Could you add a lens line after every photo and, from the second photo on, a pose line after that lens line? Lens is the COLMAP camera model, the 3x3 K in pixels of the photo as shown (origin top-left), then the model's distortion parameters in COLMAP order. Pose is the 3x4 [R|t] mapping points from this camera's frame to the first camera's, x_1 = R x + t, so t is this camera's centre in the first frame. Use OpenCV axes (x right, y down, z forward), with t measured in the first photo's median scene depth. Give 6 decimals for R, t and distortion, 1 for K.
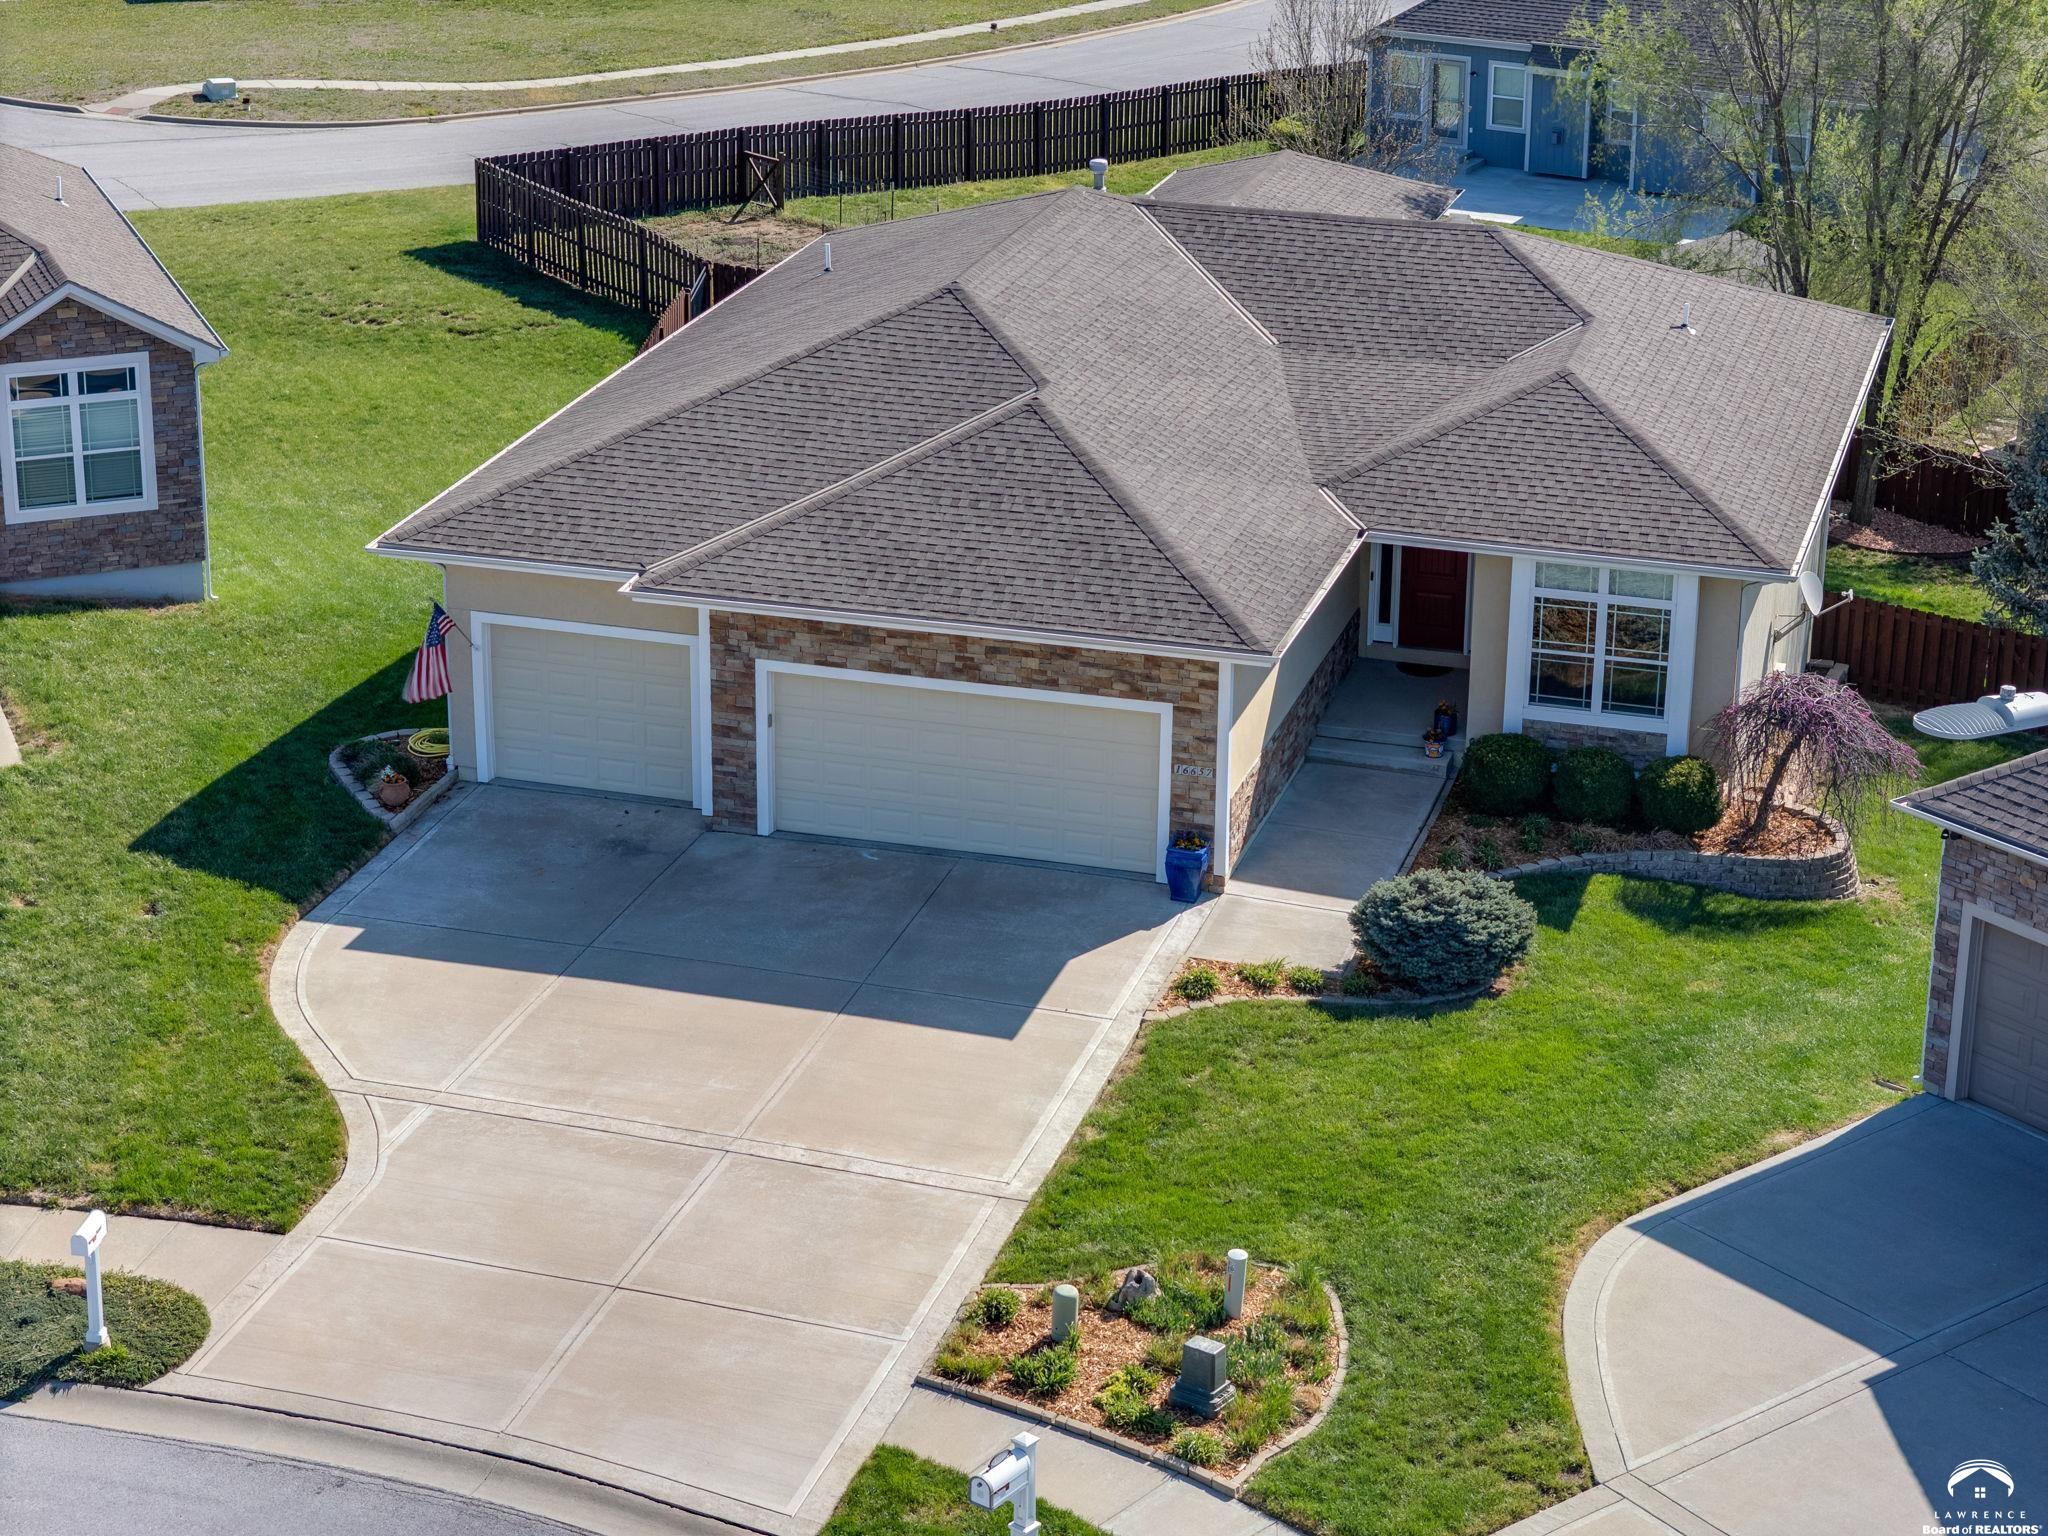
lens RADIAL K [[4072.3, 0, 1023.7], [0, 4072.3, 765.7], [0, 0, 1]] dist [-0.108612, 0.000000]
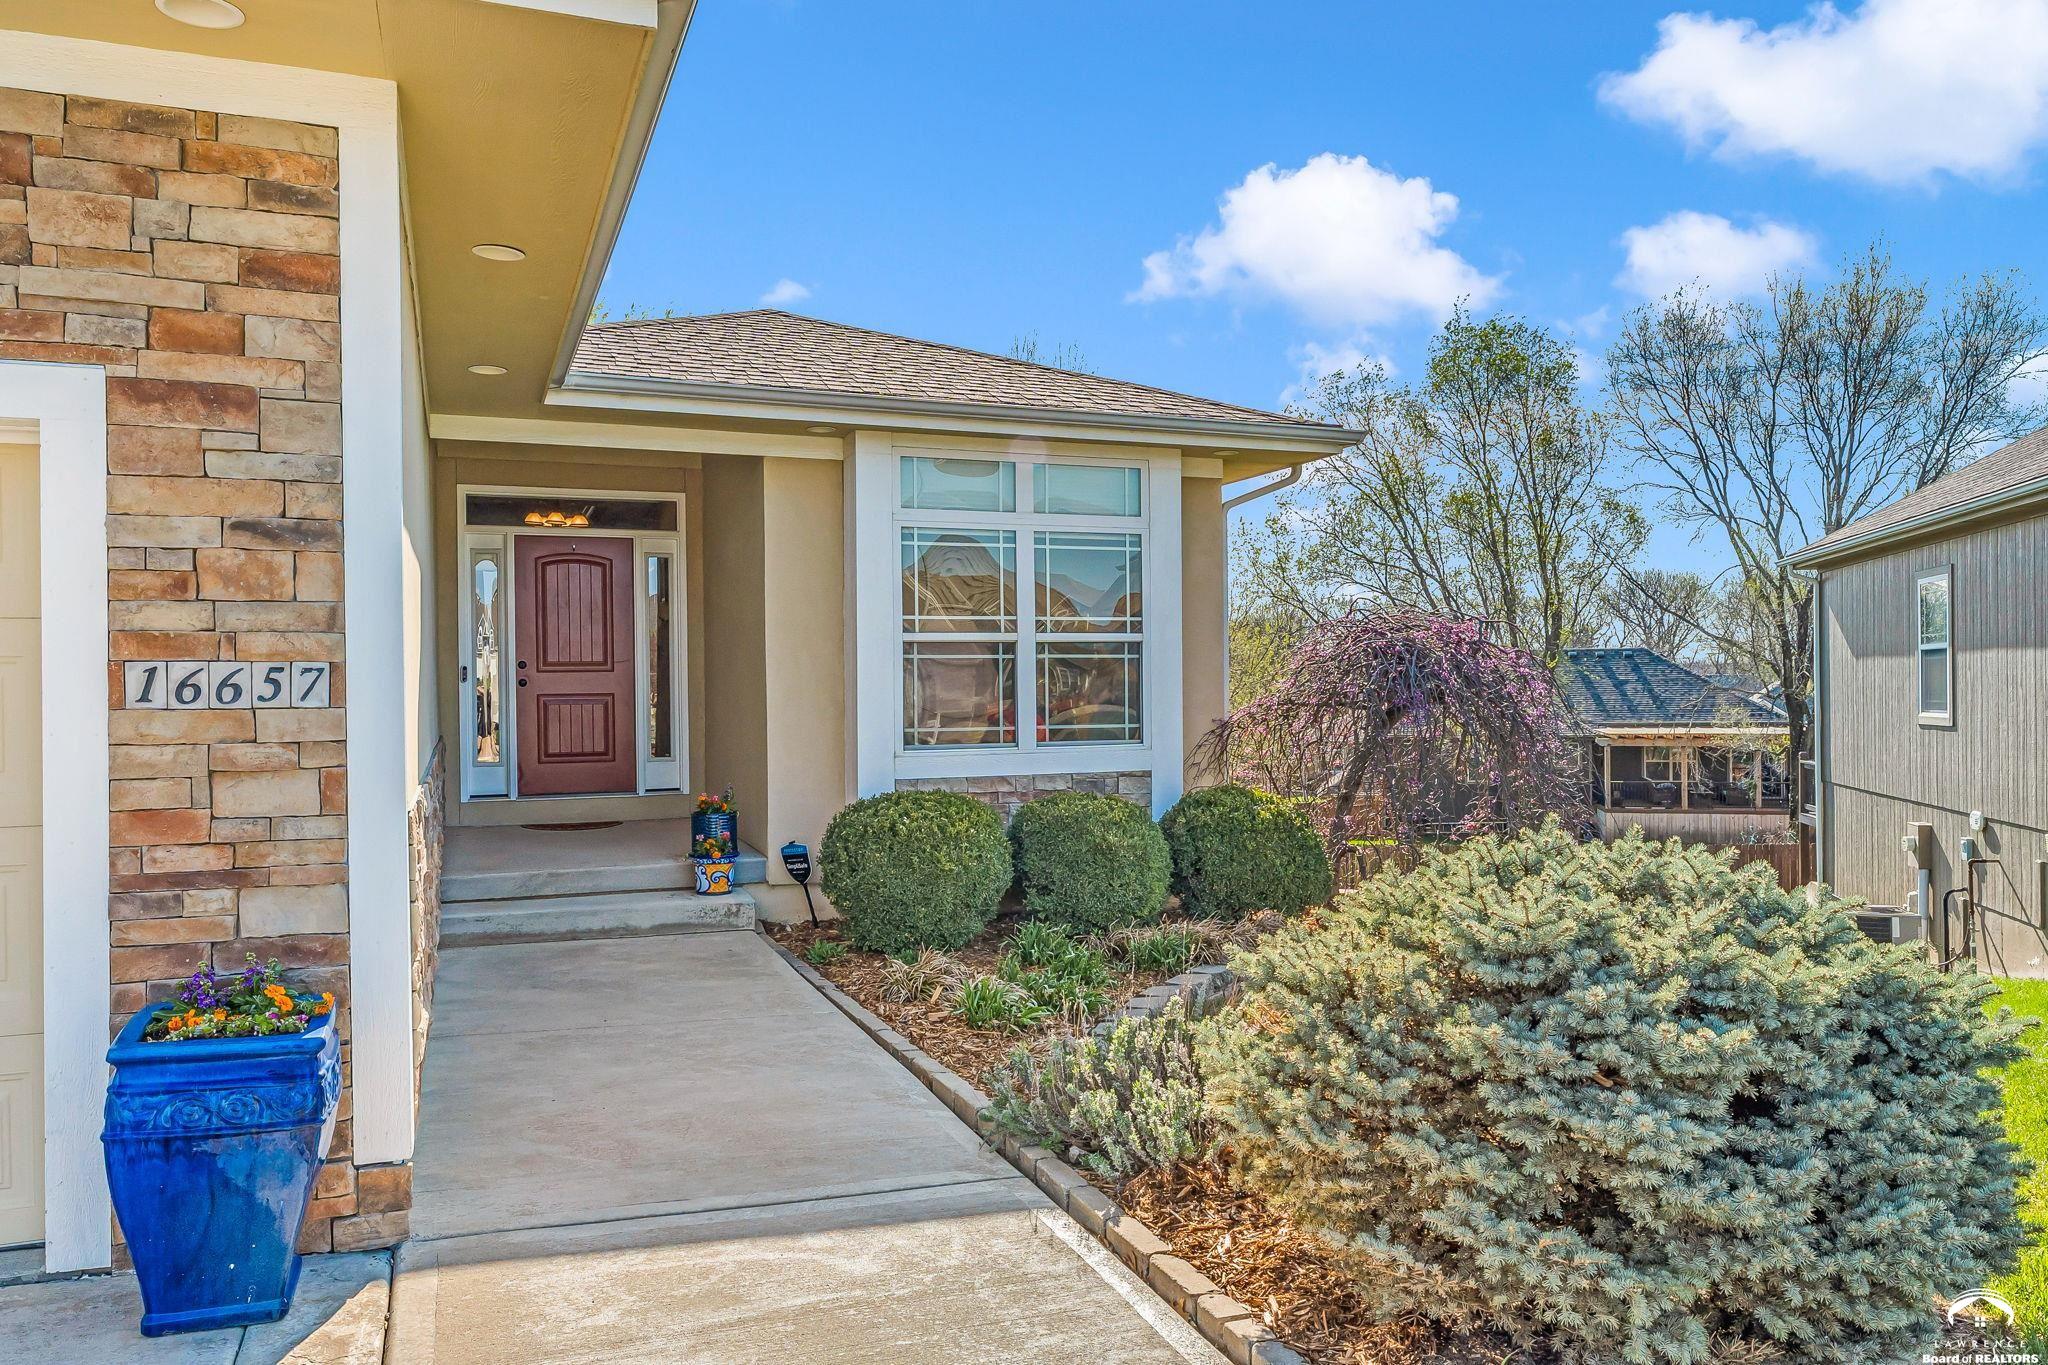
lens RADIAL K [[1422.1, 0, 1030.6], [0, 1422.1, 691.3], [0, 0, 1]] dist [0.001378, -0.005433]
pose [[0.786459, -0.018963, 0.617351, 0.027705], [0.236121, 0.932836, -0.272146, 0.032171], [-0.570726, 0.359802, 0.738115, 0.901058]]
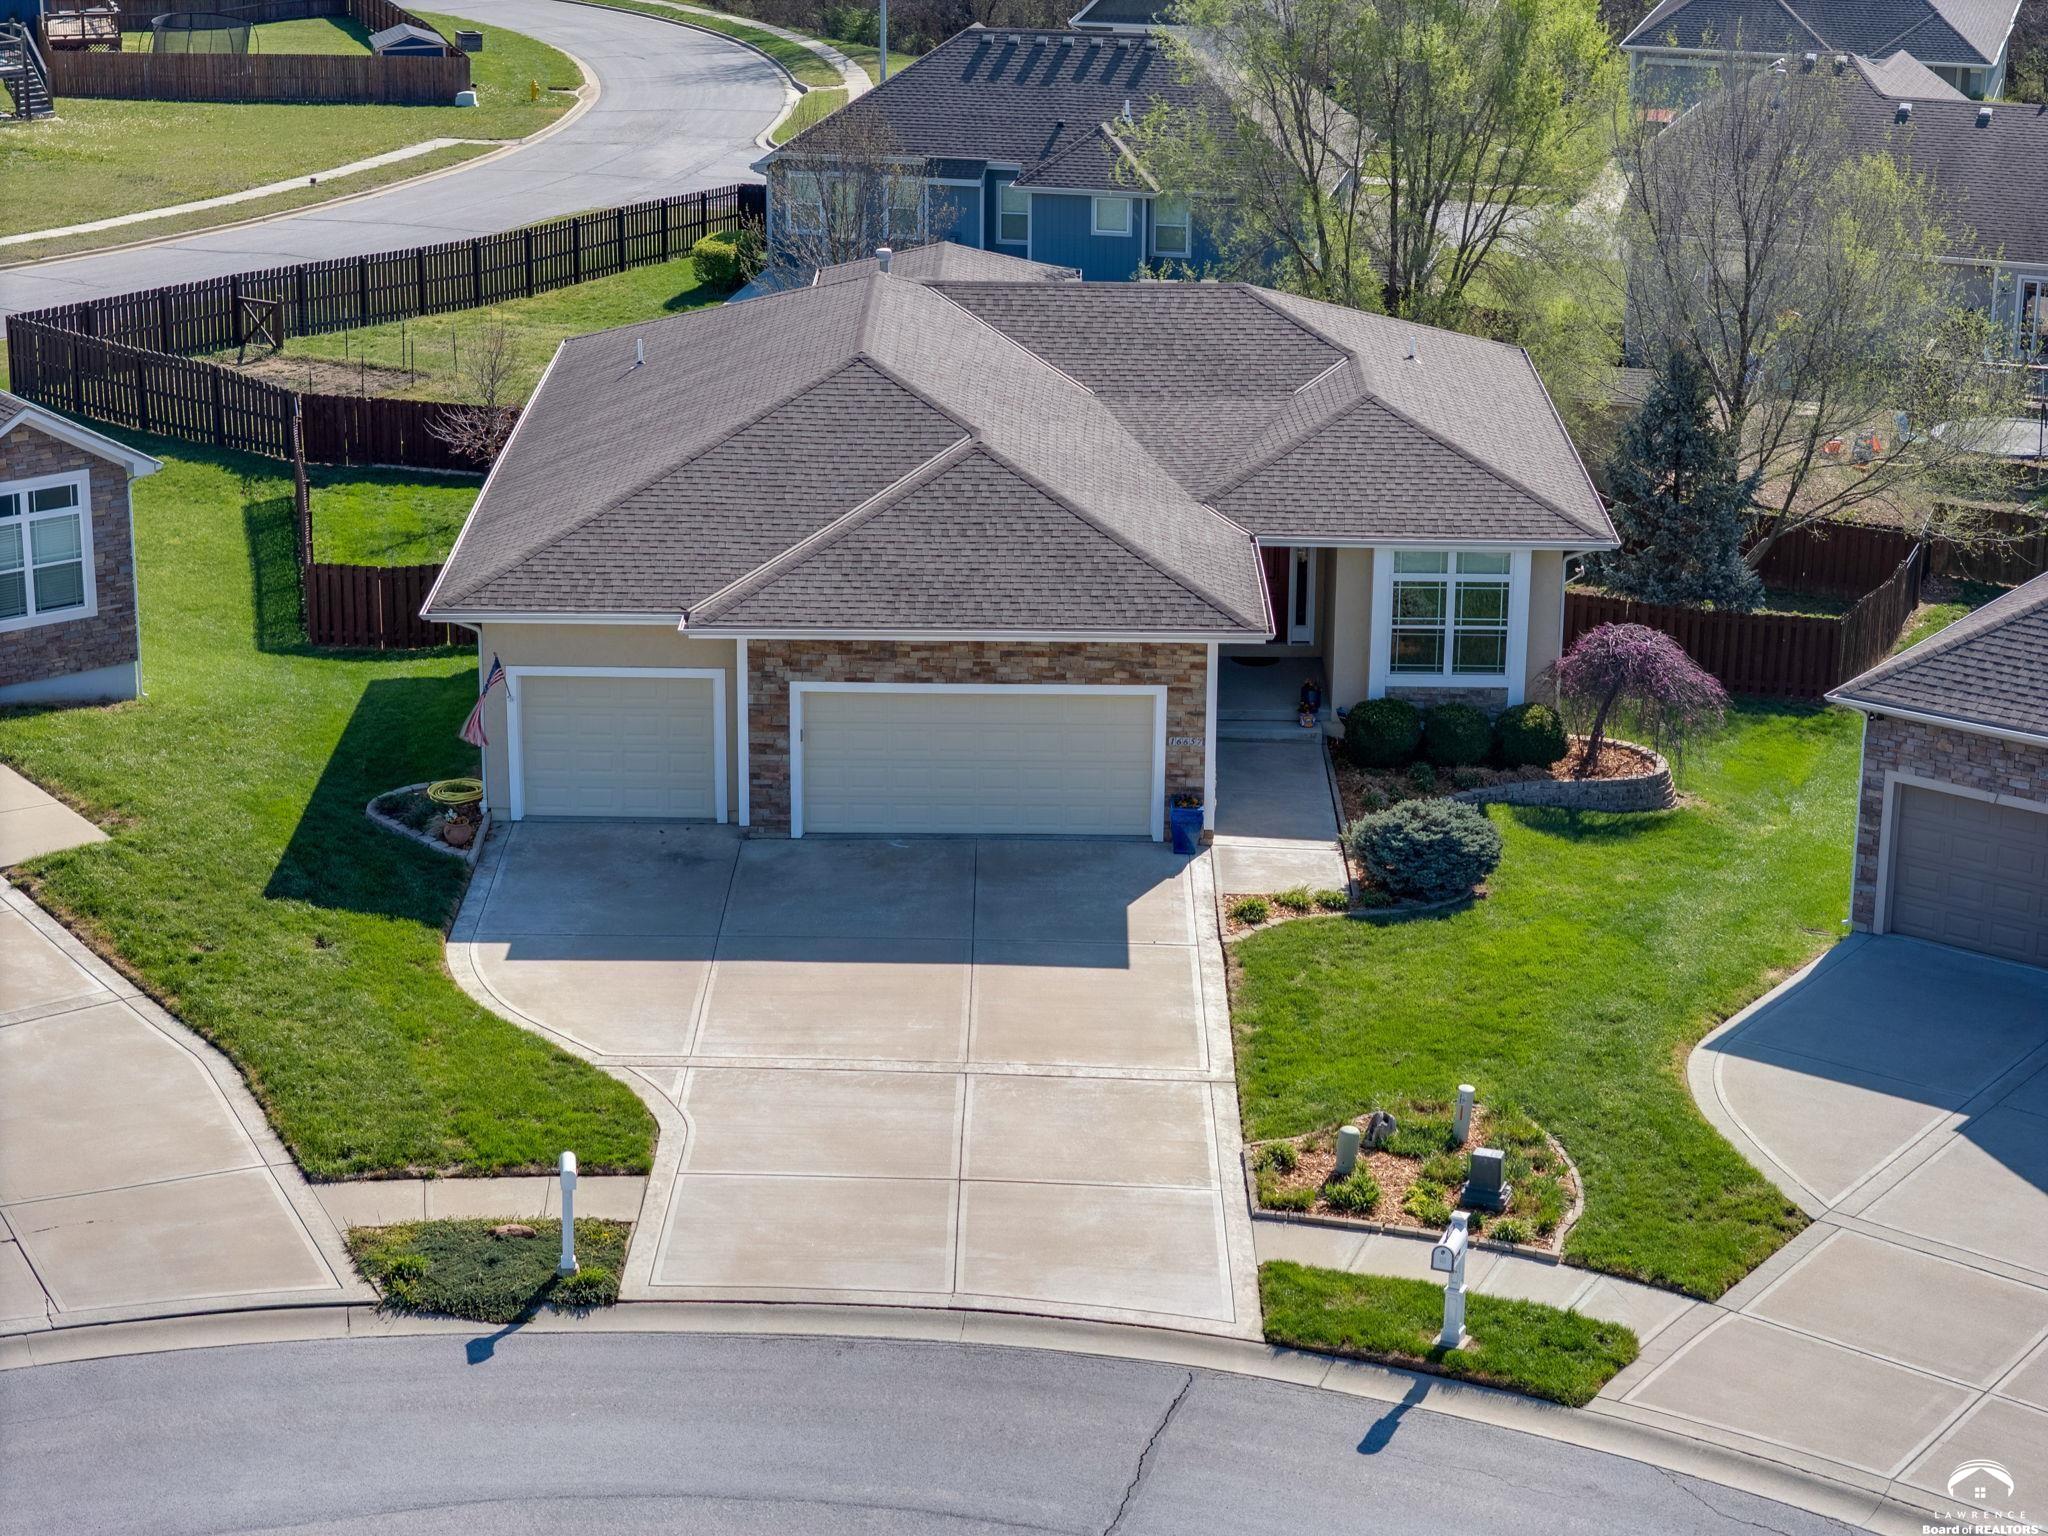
lens RADIAL K [[4072.3, 0, 1022.2], [0, 4072.3, 762.8], [0, 0, 1]] dist [-0.108612, 0.000000]
pose [[0.961207, -0.088035, 0.261402, -0.305073], [0.098454, 0.994775, -0.027007, 0.033781], [-0.257658, 0.051696, 0.964852, -0.117690]]
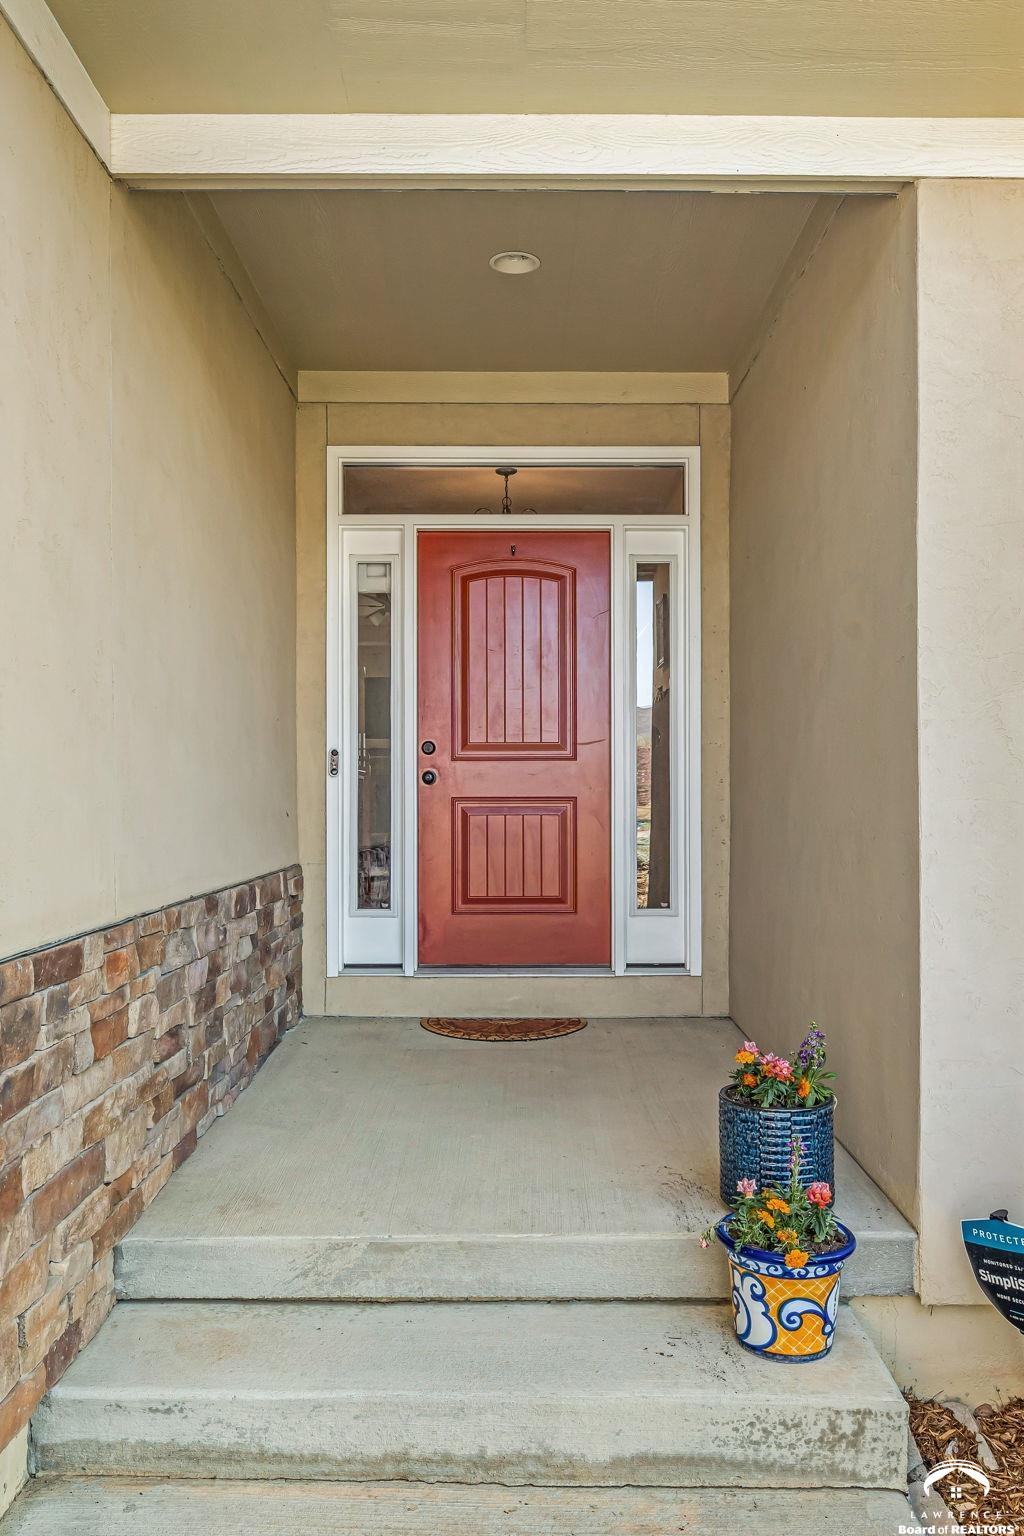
lens RADIAL K [[1205.0, 0, 524.6], [0, 1205.0, 799.6], [0, 0, 1]] dist [0.013209, 0.002649]
pose [[0.955760, -0.009357, 0.294000, 0.079430], [0.112673, 0.934907, -0.336531, -0.008753], [-0.271714, 0.354769, 0.894601, 1.010806]]
